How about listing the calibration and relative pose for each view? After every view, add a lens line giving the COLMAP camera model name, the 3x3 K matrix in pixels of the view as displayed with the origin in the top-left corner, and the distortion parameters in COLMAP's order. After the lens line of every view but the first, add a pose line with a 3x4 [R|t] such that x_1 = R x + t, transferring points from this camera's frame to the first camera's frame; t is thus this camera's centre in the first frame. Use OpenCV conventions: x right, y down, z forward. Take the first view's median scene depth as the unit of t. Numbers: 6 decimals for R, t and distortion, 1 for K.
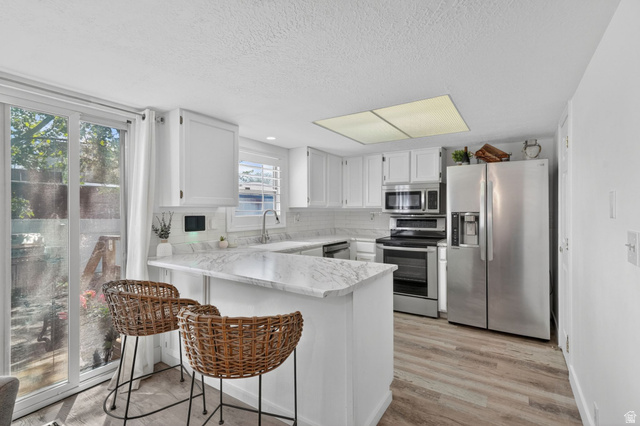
lens RADIAL K [[324.1, 0, 318.8], [0, 324.1, 204.3], [0, 0, 1]] dist [0.178563, -0.000006]
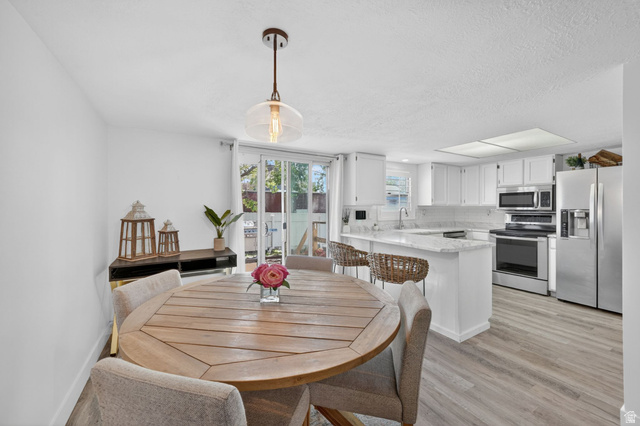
lens RADIAL K [[256.7, 0, 318.4], [0, 256.7, 209.1], [0, 0, 1]] dist [-0.001423, -0.000143]
pose [[0.900133, 0.005452, -0.435581, 0.008627], [0.006106, 0.999665, 0.025132, -0.005974], [0.435573, -0.025282, 0.899798, -0.218094]]
